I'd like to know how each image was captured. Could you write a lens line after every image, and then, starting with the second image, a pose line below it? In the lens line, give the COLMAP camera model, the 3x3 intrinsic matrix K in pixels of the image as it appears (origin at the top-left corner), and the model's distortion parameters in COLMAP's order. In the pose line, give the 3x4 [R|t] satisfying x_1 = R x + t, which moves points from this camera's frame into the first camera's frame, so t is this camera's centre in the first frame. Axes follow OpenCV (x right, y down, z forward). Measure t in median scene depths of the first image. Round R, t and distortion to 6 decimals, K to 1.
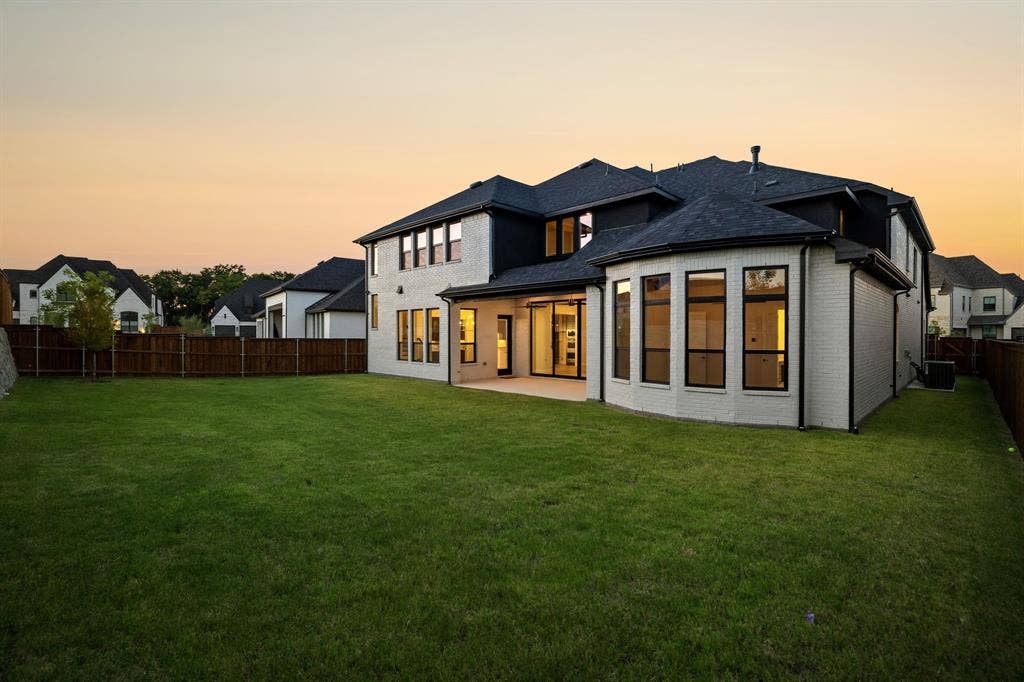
lens RADIAL K [[442.3, 0, 512.0], [0, 442.3, 341.0], [0, 0, 1]] dist [0.001847, 0.000155]
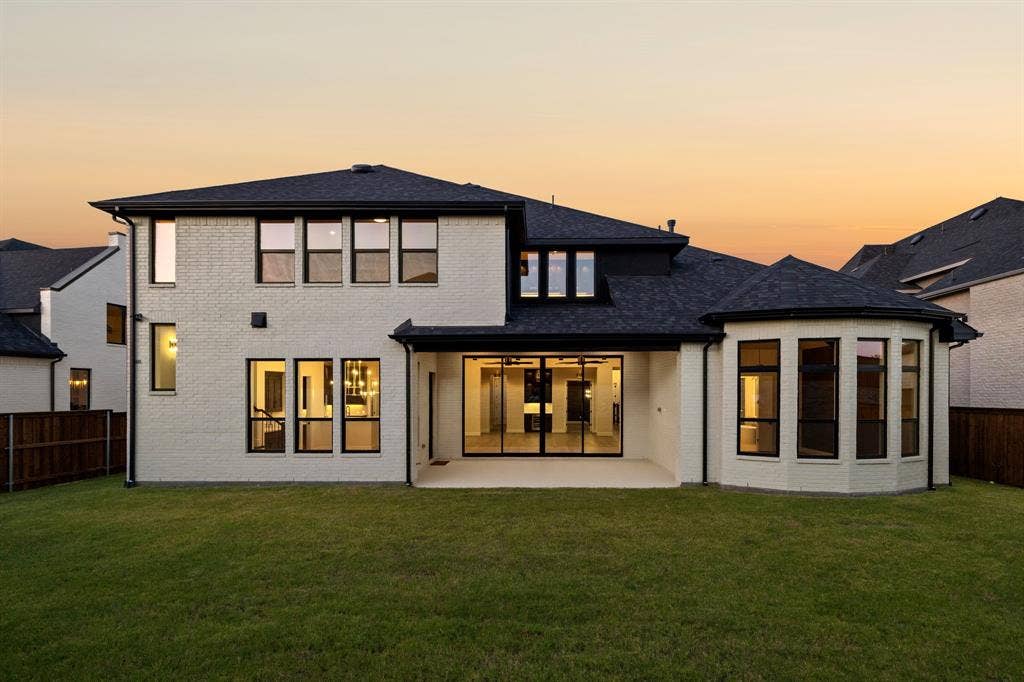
lens RADIAL K [[466.4, 0, 512.9], [0, 466.4, 395.3], [0, 0, 1]] dist [0.008580, 0.000236]
pose [[0.732104, -0.005535, 0.681171, -0.468376], [0.012243, 0.999912, -0.005034, -0.021112], [-0.681083, 0.012025, 0.732108, 0.433382]]
